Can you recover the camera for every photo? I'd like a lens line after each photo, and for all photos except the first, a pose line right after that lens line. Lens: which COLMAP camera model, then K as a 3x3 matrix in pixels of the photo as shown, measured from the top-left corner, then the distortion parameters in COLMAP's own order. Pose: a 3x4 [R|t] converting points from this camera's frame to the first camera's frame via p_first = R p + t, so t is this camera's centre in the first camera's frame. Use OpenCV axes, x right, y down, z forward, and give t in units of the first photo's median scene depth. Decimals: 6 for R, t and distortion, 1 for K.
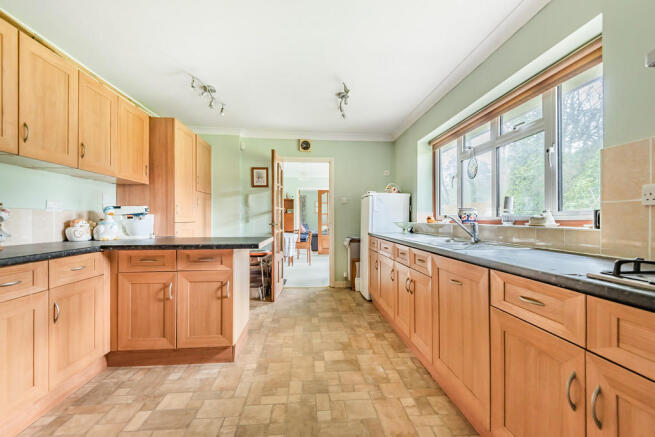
lens RADIAL K [[302.6, 0, 327.5], [0, 302.6, 218.5], [0, 0, 1]] dist [-0.000173, -0.000072]
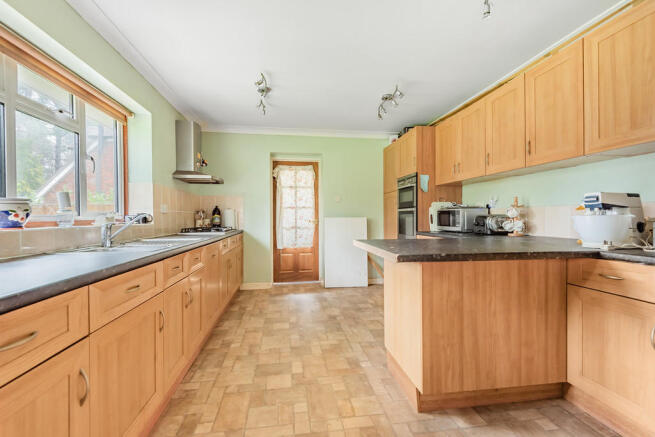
lens RADIAL K [[302.6, 0, 327.5], [0, 302.6, 218.5], [0, 0, 1]] dist [-0.000173, -0.000072]
pose [[-0.997914, 0.008144, -0.064044, -0.067631], [0.008203, 0.999966, -0.000660, 0.008185], [0.064036, -0.001184, -0.997947, 2.031993]]
